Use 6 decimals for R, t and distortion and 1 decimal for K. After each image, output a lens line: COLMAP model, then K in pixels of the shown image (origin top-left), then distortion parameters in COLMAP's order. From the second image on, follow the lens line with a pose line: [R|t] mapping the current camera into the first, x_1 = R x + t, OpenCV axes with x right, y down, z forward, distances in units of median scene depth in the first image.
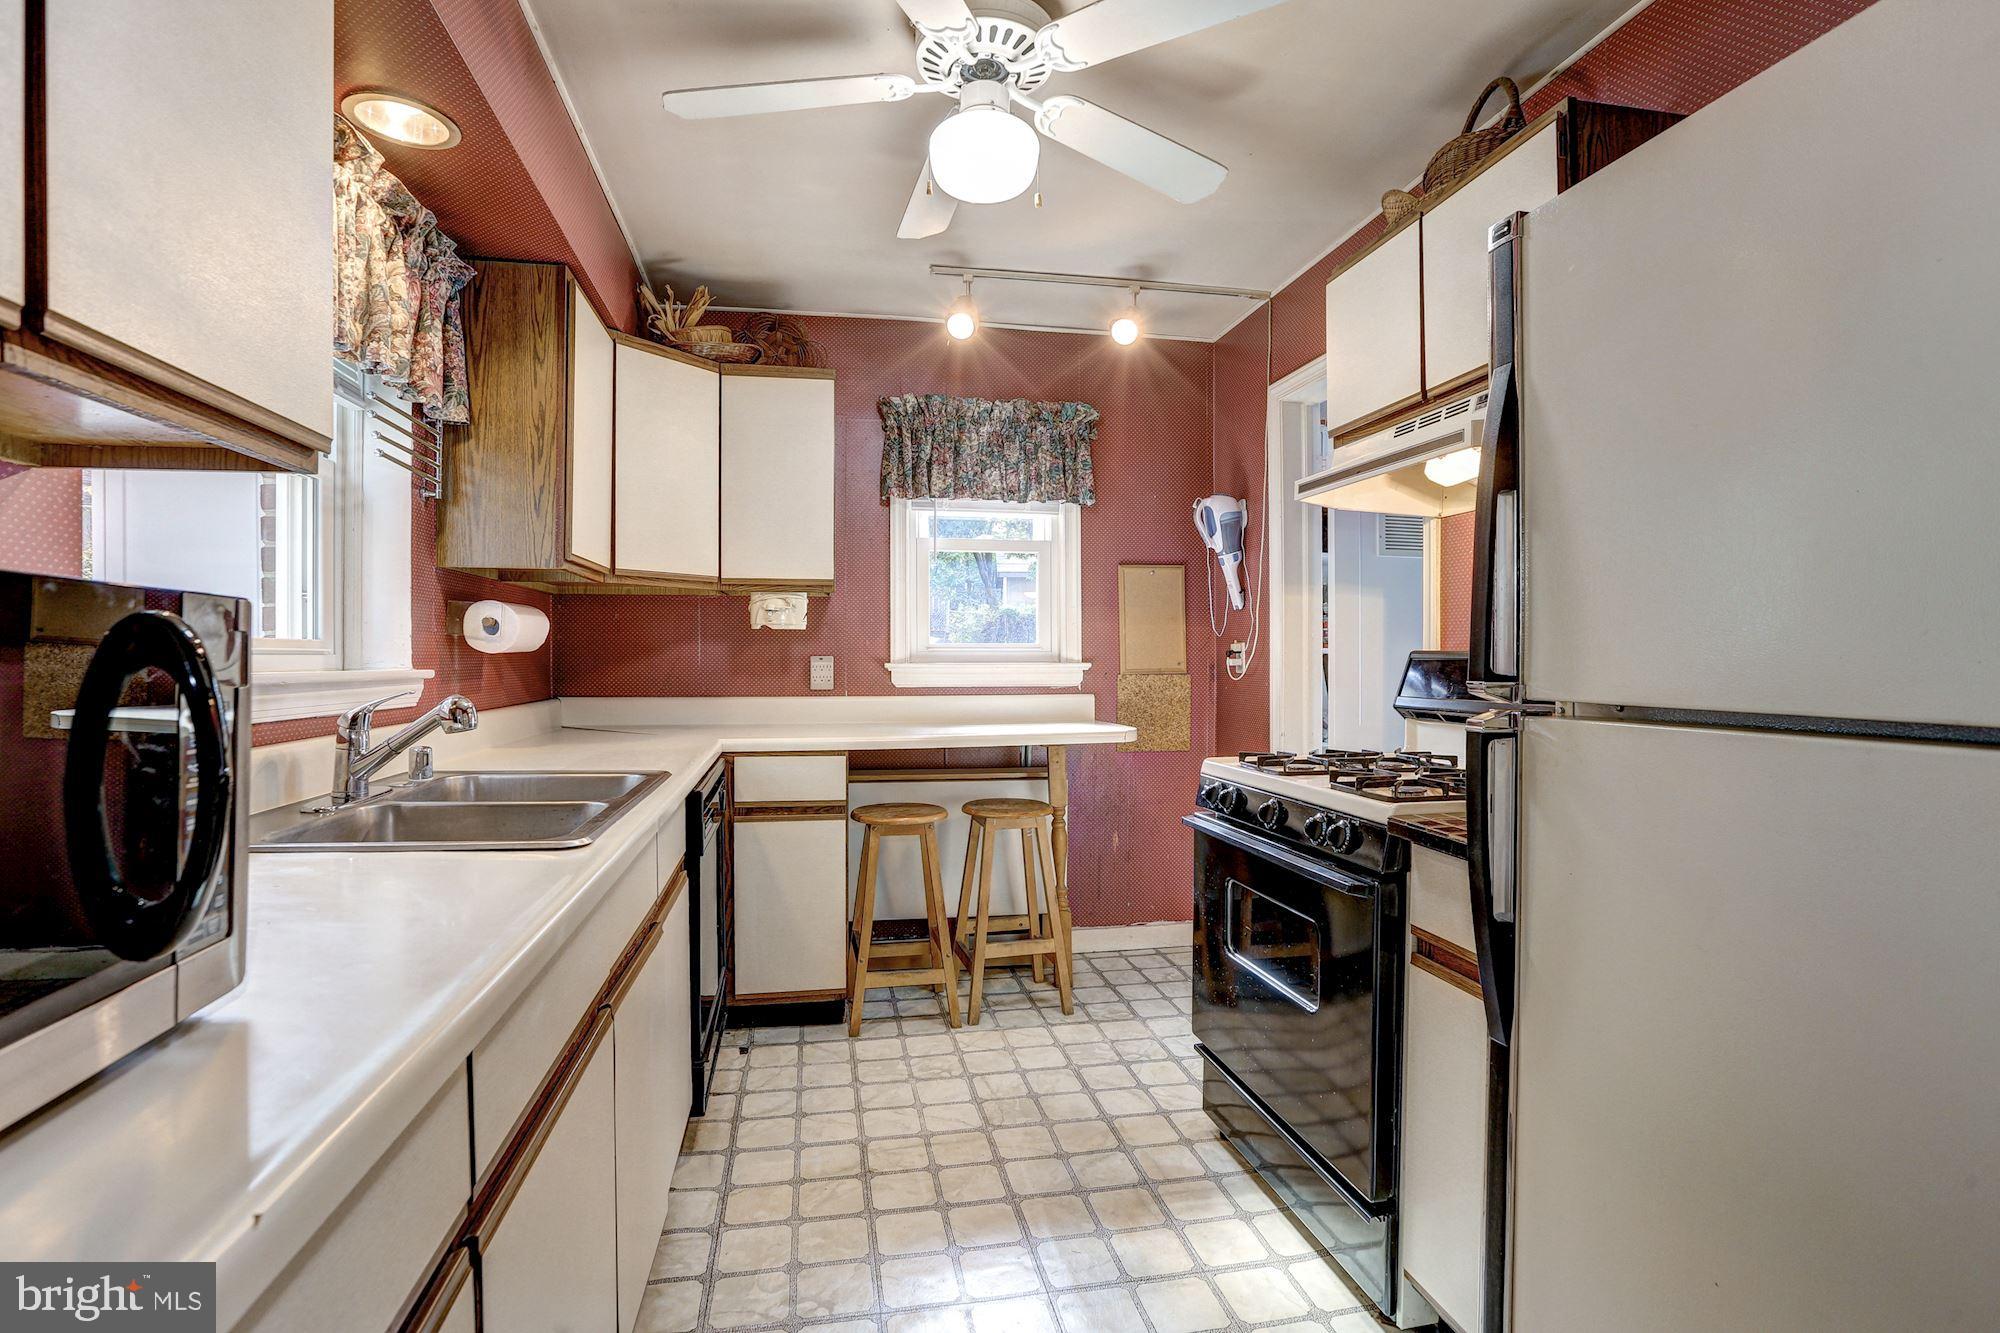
lens RADIAL K [[920.1, 0, 994.6], [0, 920.1, 673.1], [0, 0, 1]] dist [-0.018935, 0.002282]
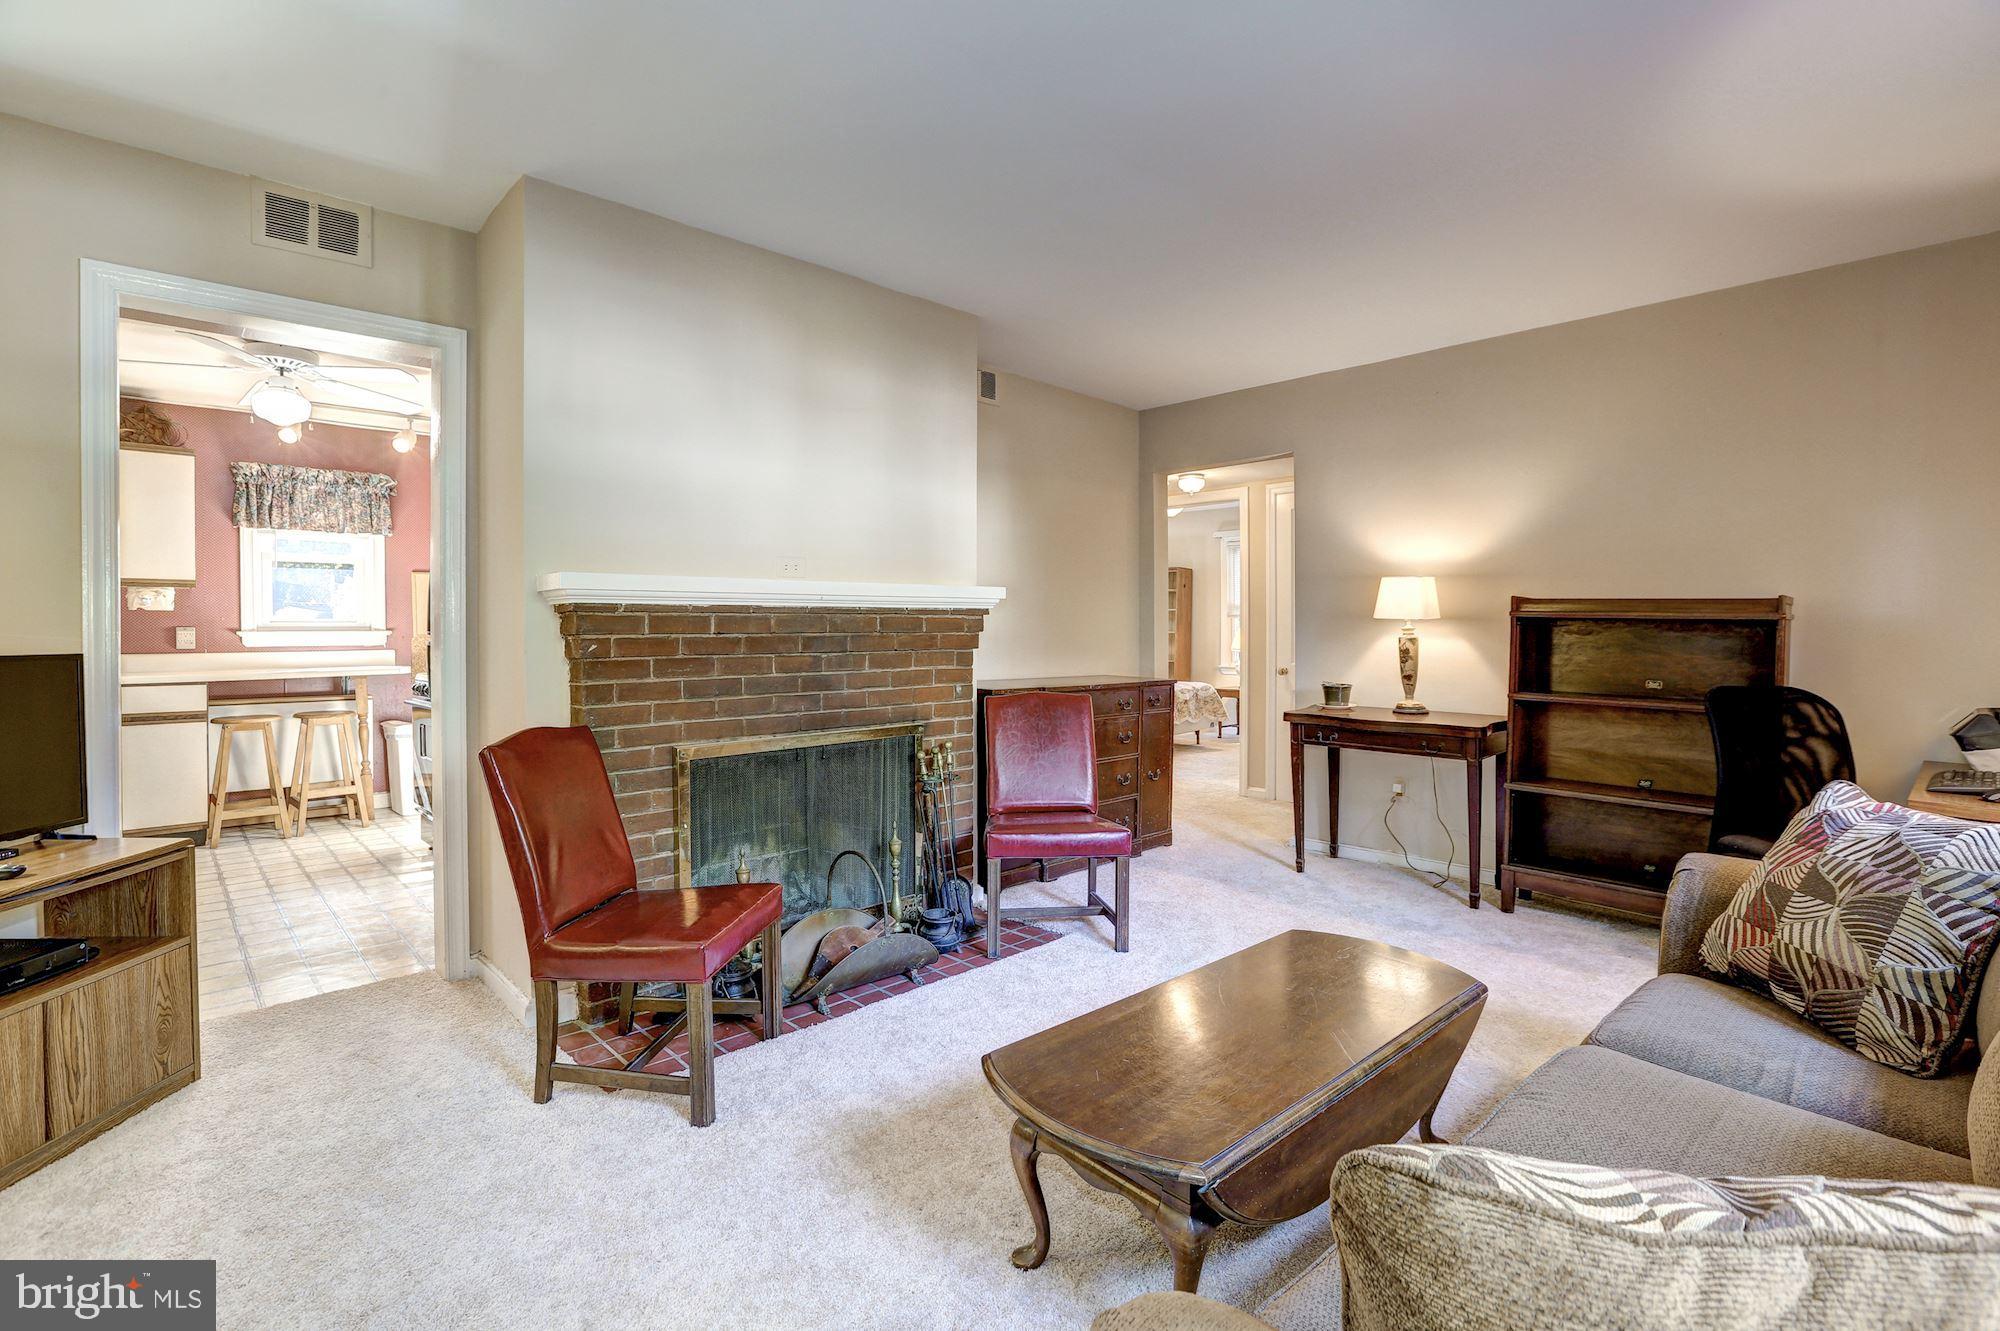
lens RADIAL K [[920.1, 0, 960.1], [0, 920.1, 635.5], [0, 0, 1]] dist [-0.018935, 0.002282]
pose [[0.858954, -0.003872, 0.512037, 0.149845], [0.001601, 0.999987, 0.004876, -0.010489], [-0.512050, -0.003369, 0.858949, -0.990148]]
